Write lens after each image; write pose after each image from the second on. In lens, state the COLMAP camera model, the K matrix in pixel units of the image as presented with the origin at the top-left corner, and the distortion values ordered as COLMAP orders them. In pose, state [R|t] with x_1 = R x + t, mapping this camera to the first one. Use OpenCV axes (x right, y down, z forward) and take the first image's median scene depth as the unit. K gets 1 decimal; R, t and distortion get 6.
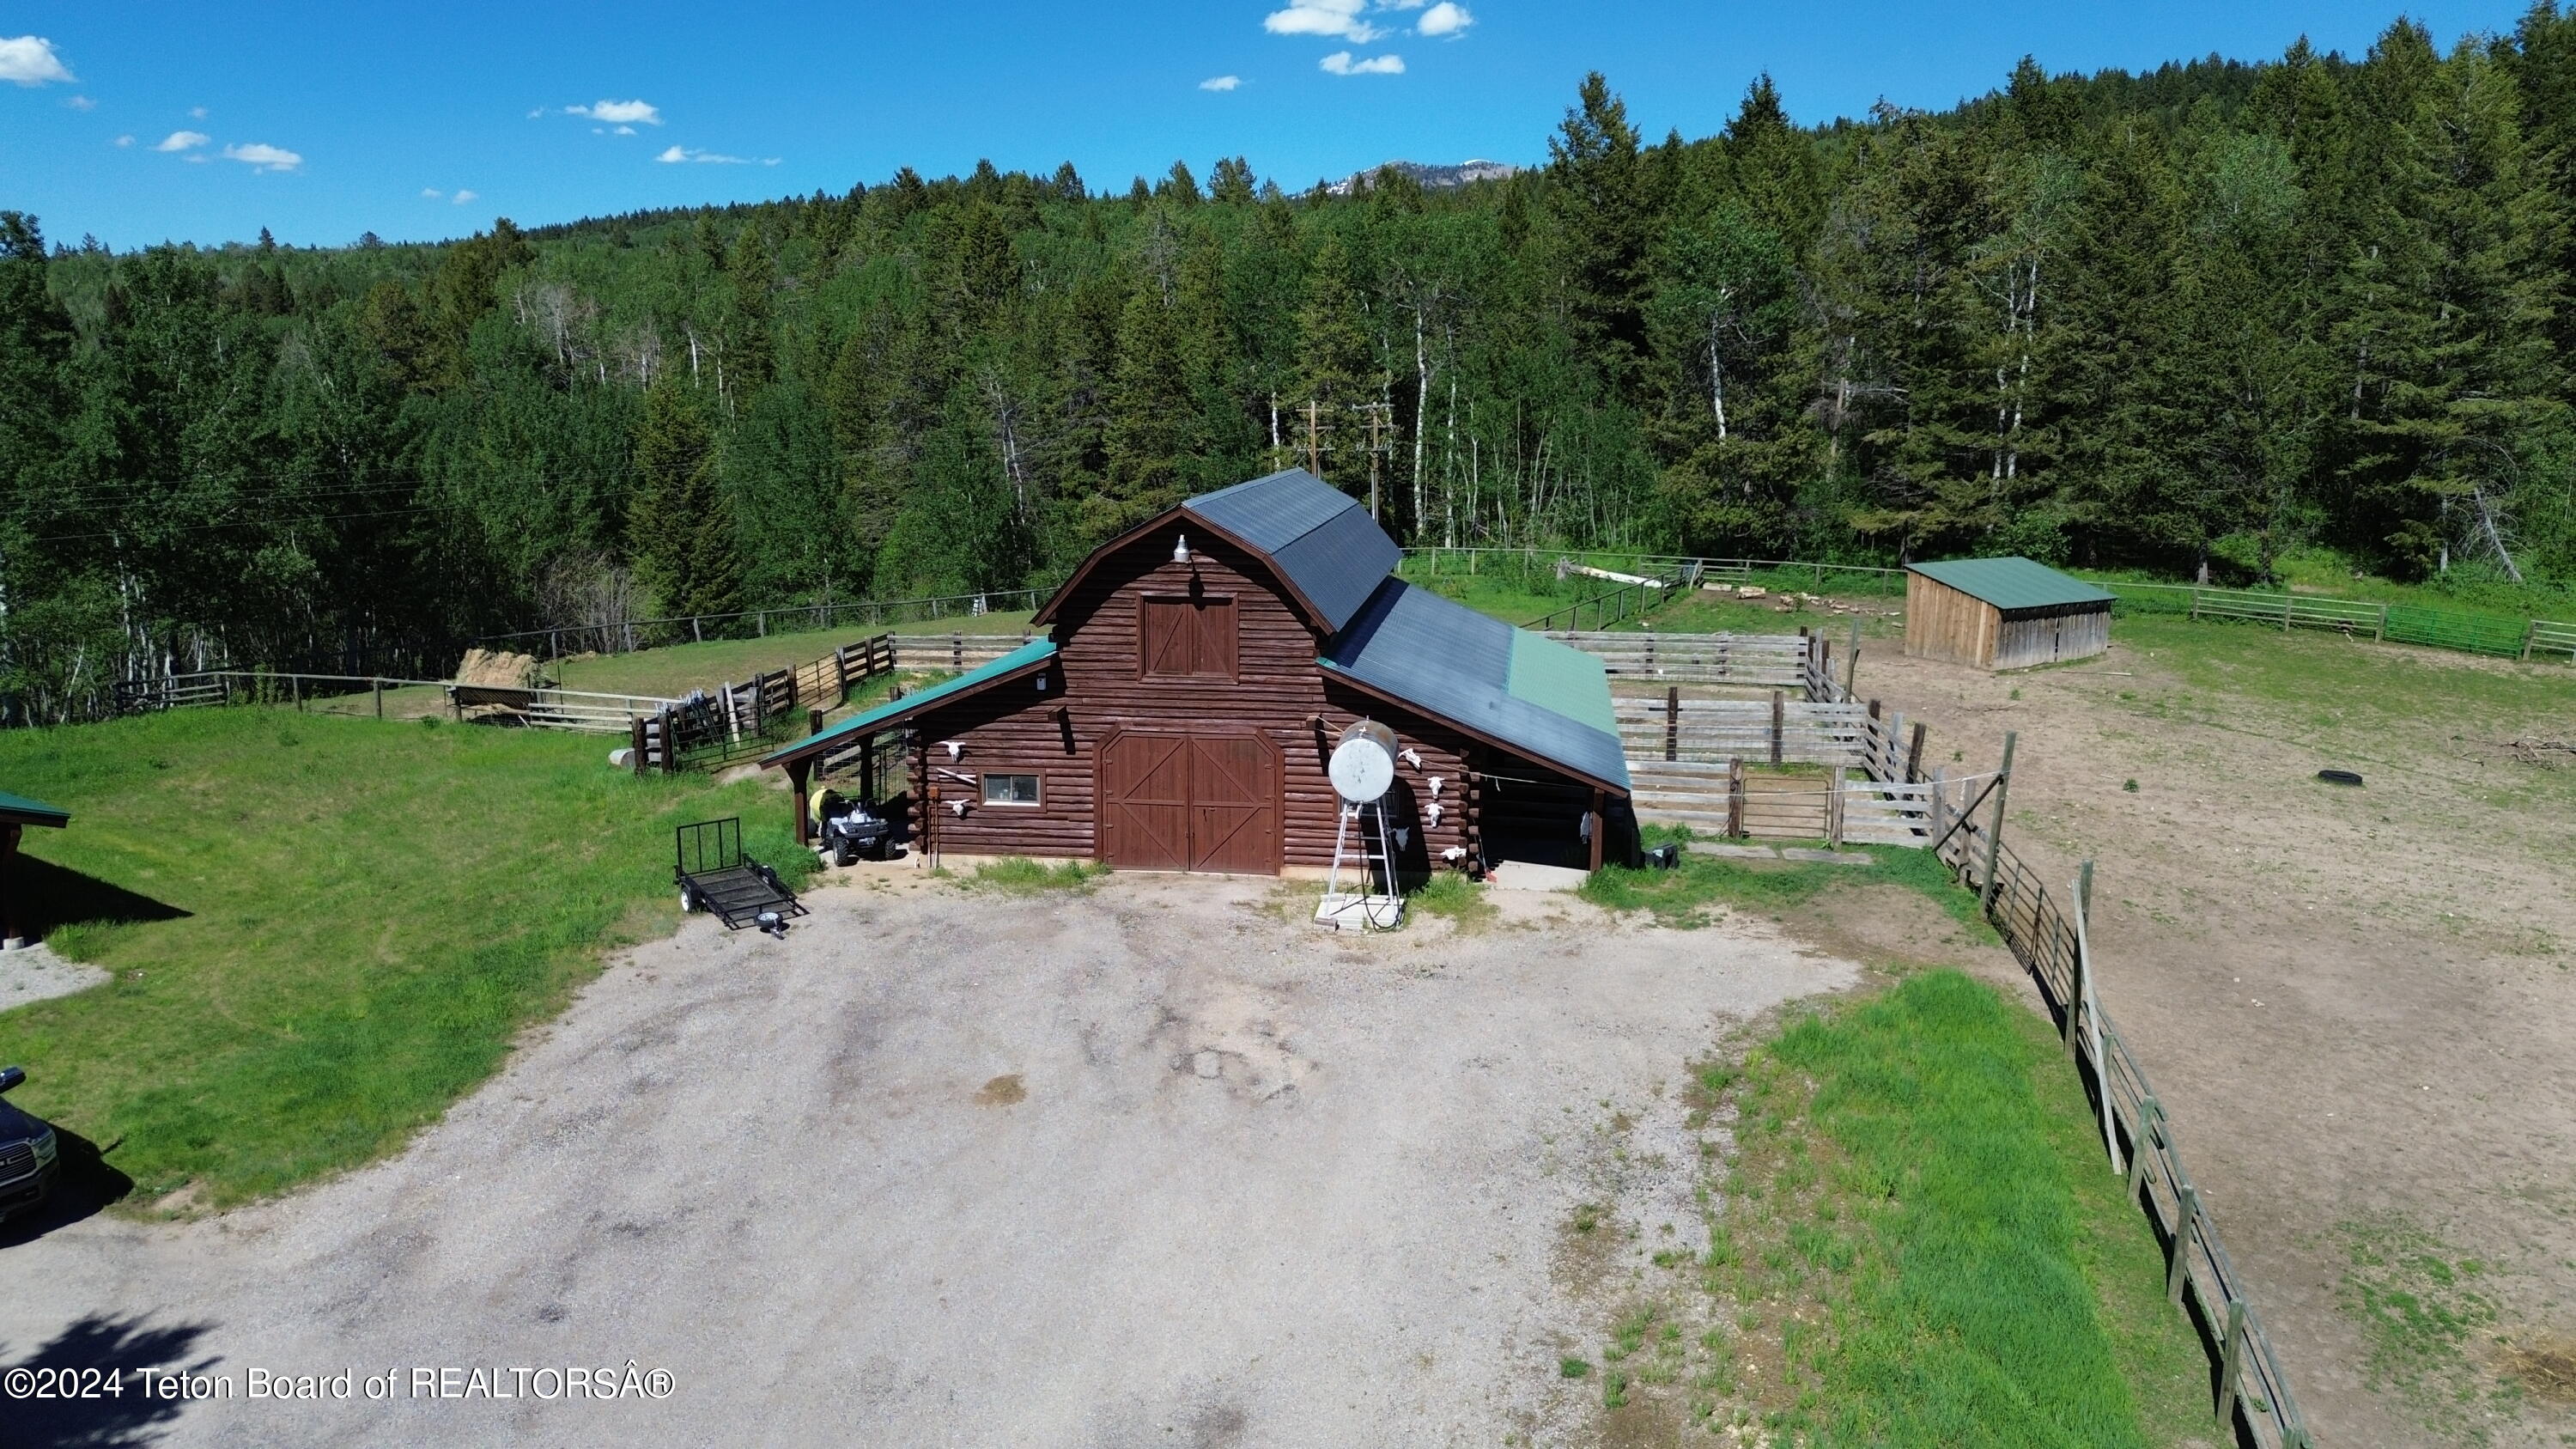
lens RADIAL K [[1815.8, 0, 1288.0], [0, 1815.8, 724.5], [0, 0, 1]] dist [0.068126, -0.063503]
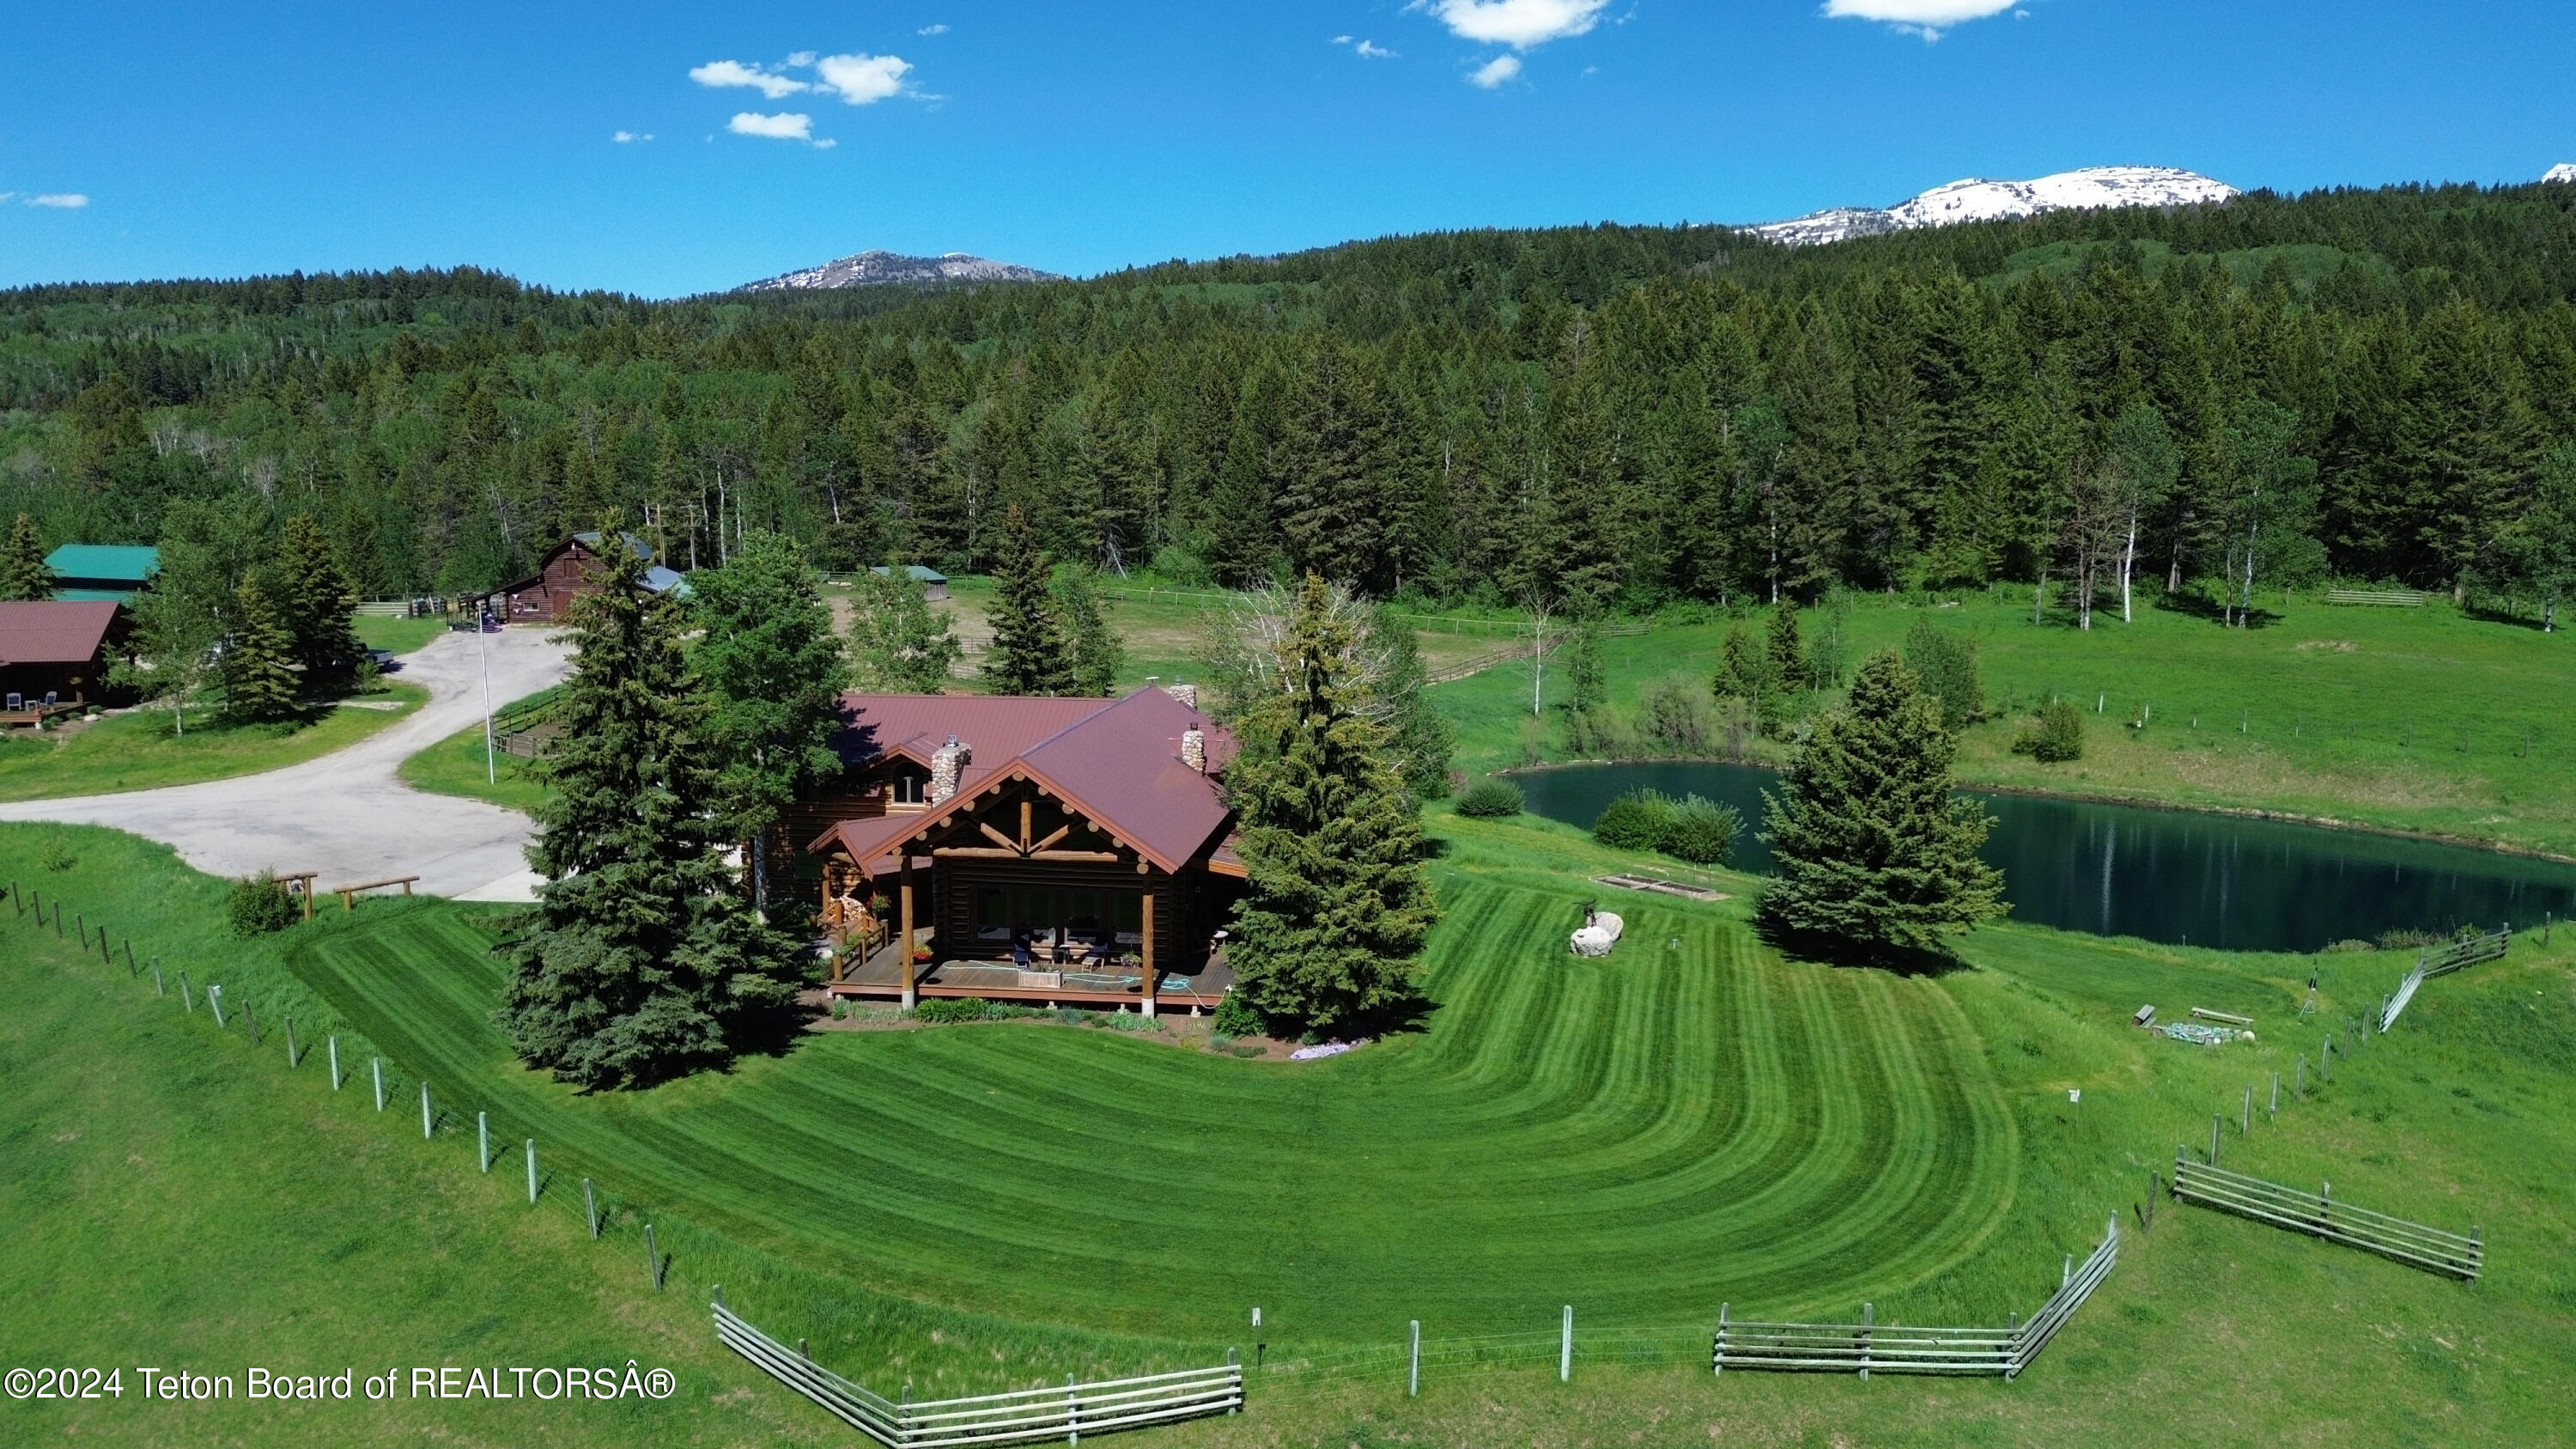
lens RADIAL K [[1815.8, 0, 1288.0], [0, 1815.8, 724.5], [0, 0, 1]] dist [0.068126, -0.063503]
pose [[0.963495, -0.031968, 0.265812, 0.116402], [0.044182, 0.998218, -0.040097, 0.164362], [-0.264057, 0.050378, 0.963191, -1.032083]]
